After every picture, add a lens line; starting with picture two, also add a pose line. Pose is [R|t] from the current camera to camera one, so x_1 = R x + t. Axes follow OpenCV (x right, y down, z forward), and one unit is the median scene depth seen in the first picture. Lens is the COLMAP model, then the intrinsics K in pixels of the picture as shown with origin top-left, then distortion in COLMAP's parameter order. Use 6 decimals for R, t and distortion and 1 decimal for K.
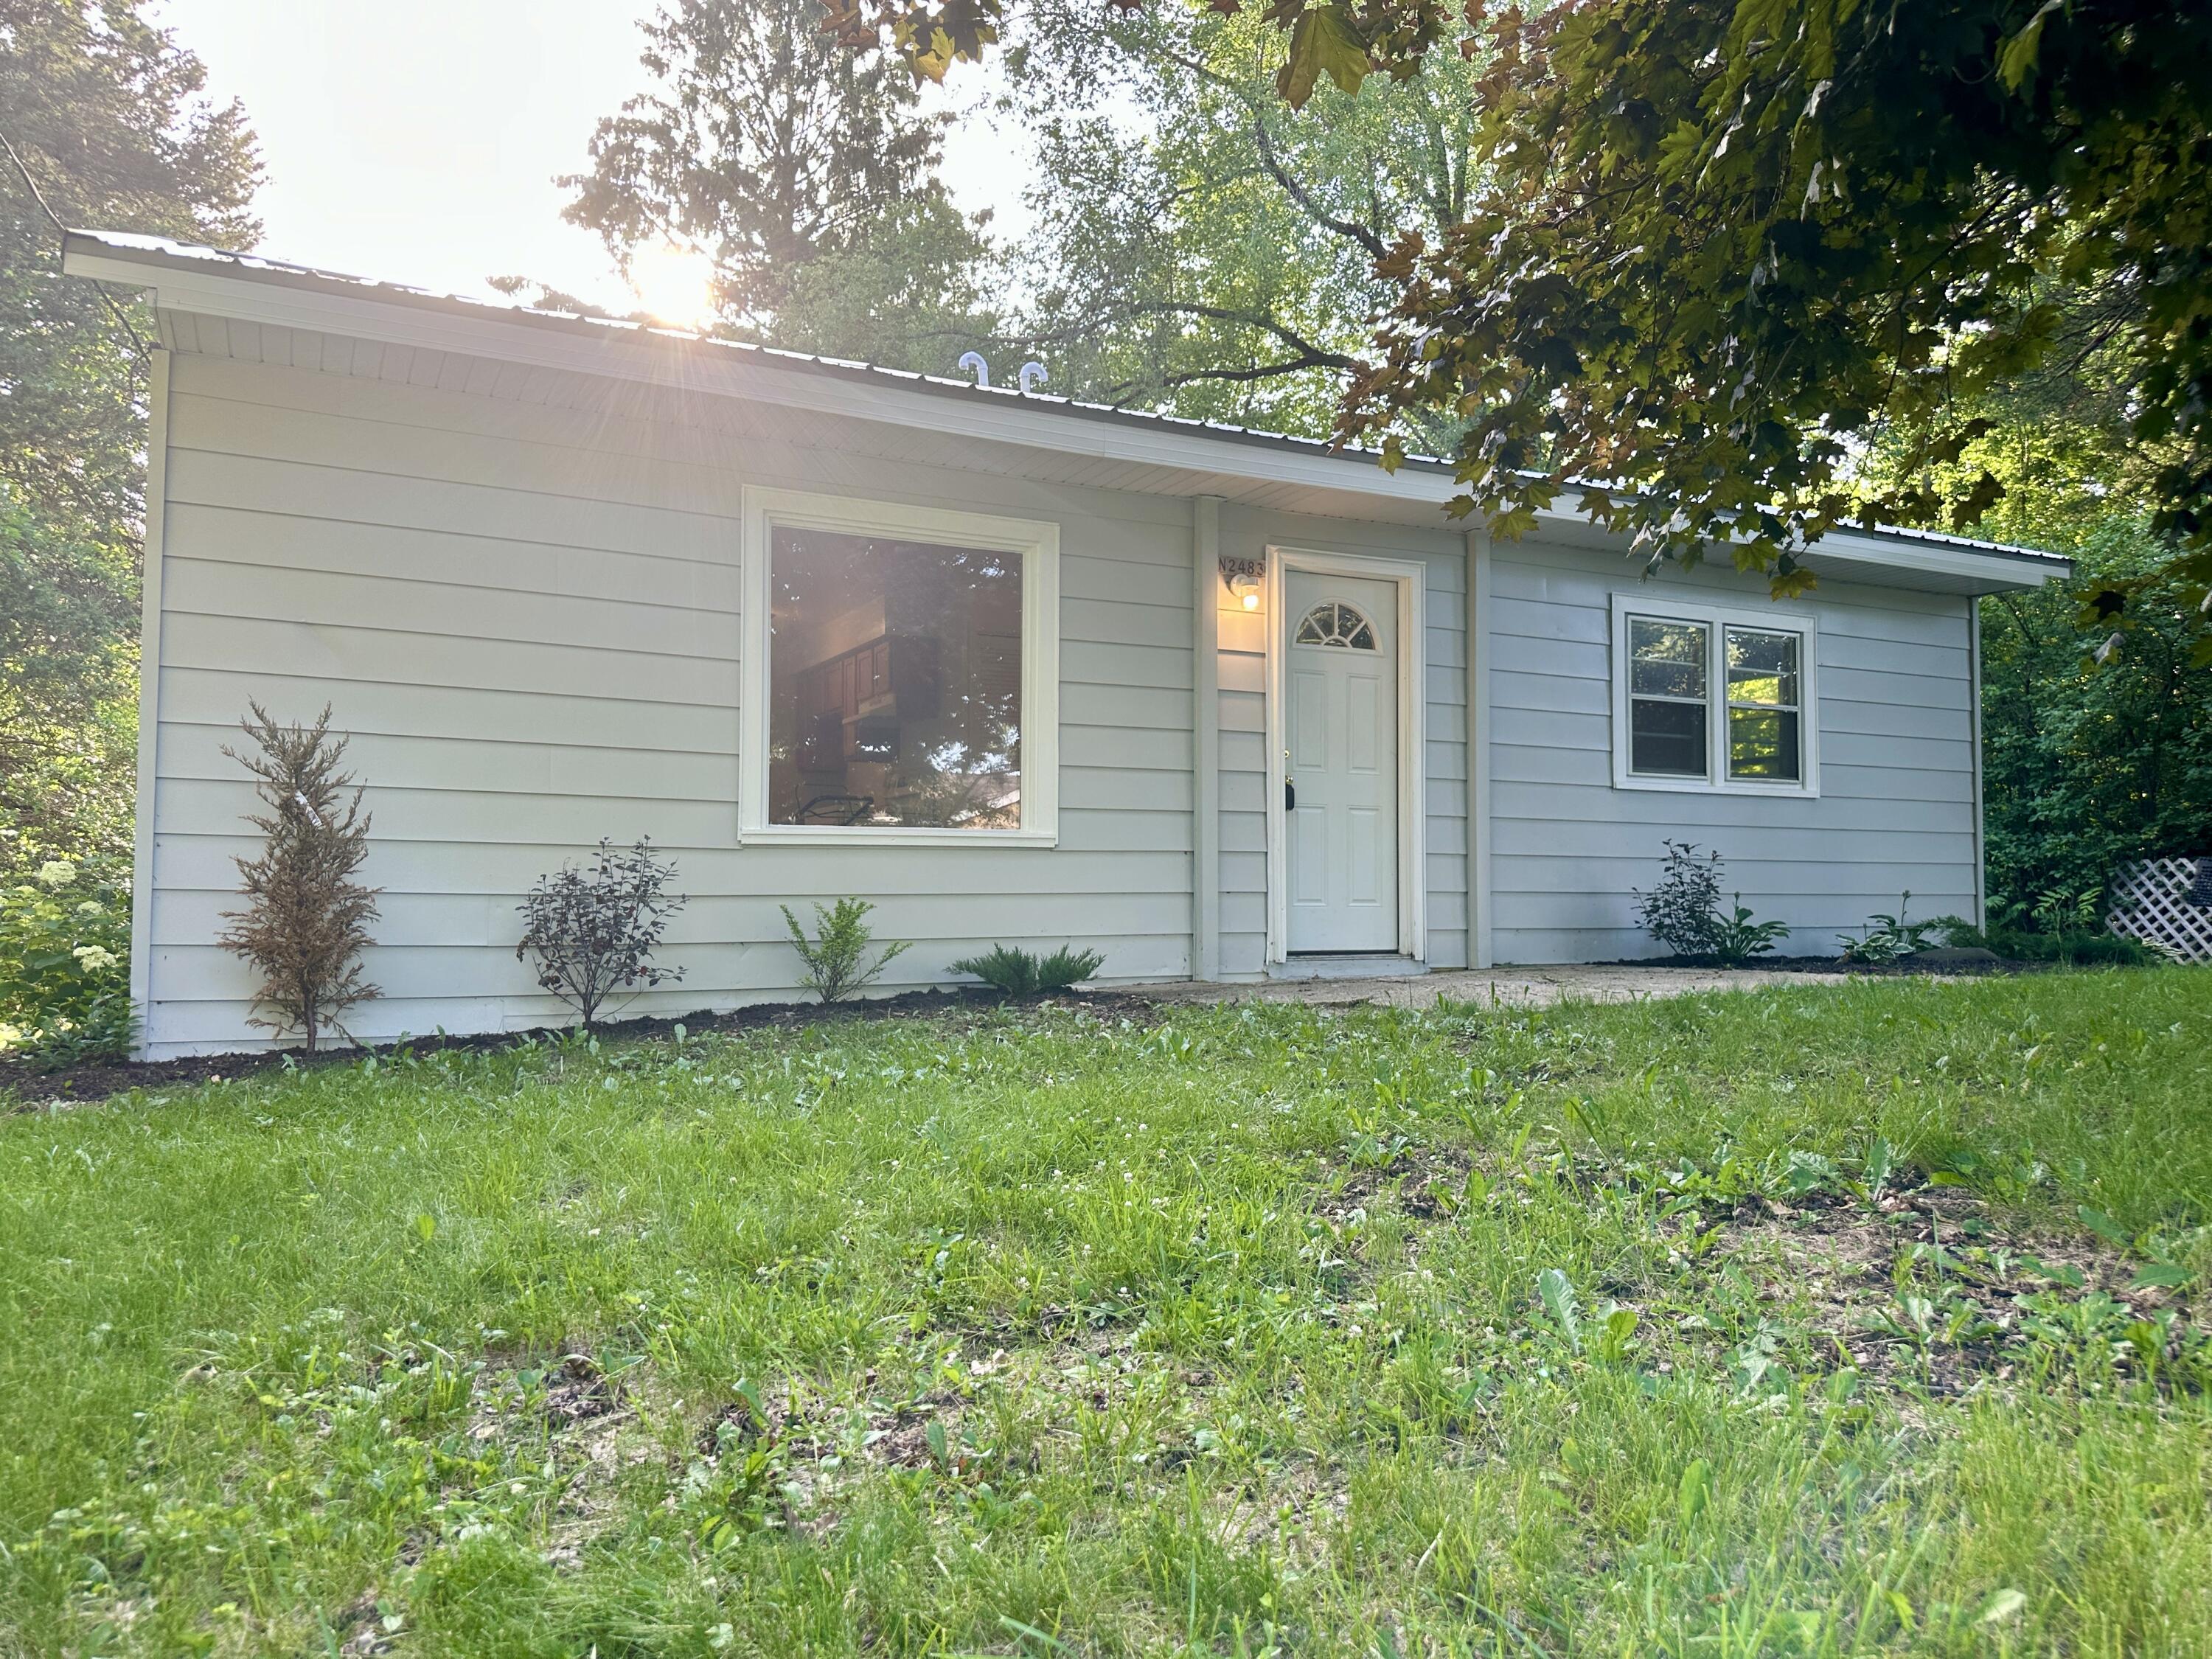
lens RADIAL K [[1586.1, 0, 1135.8], [0, 1586.1, 830.6], [0, 0, 1]] dist [0.091386, -0.227752]
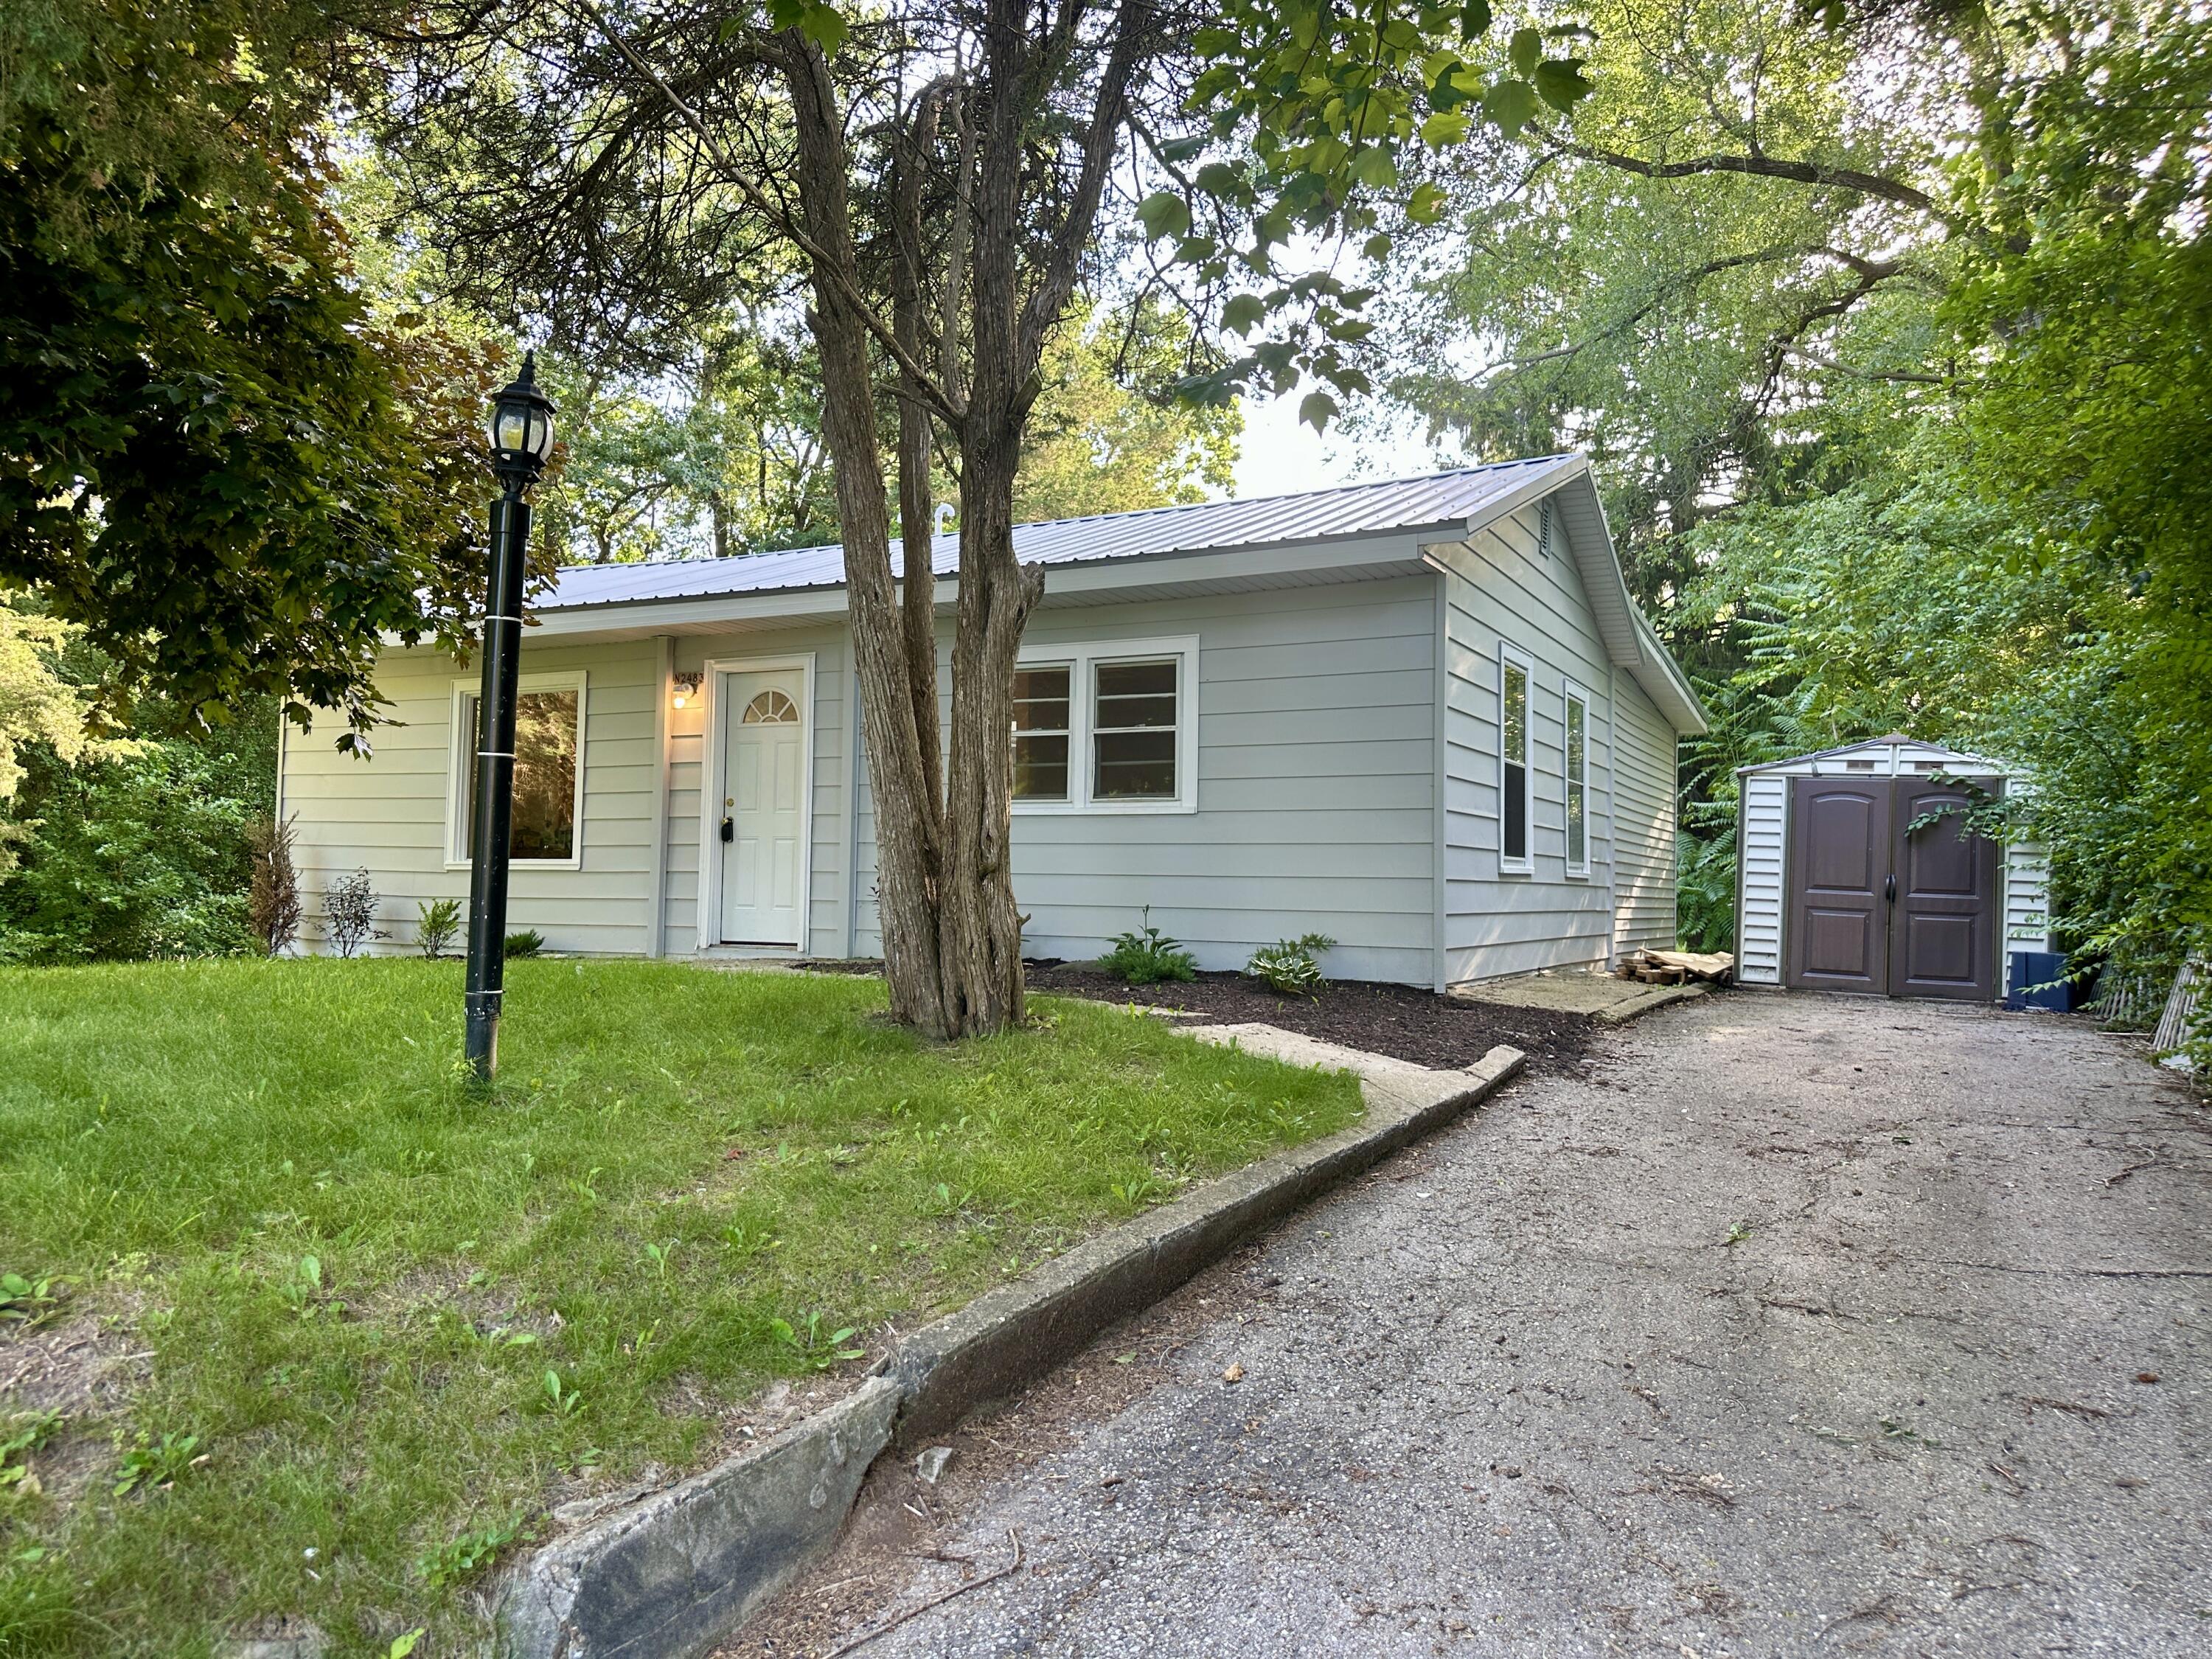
lens RADIAL K [[1544.7, 0, 1104.0], [0, 1544.7, 822.2], [0, 0, 1]] dist [0.098399, -0.202207]
pose [[0.570266, -0.025950, -0.821050, 1.614807], [0.024245, 0.999597, -0.014754, -0.002130], [0.821102, -0.011493, 0.570665, 0.539629]]
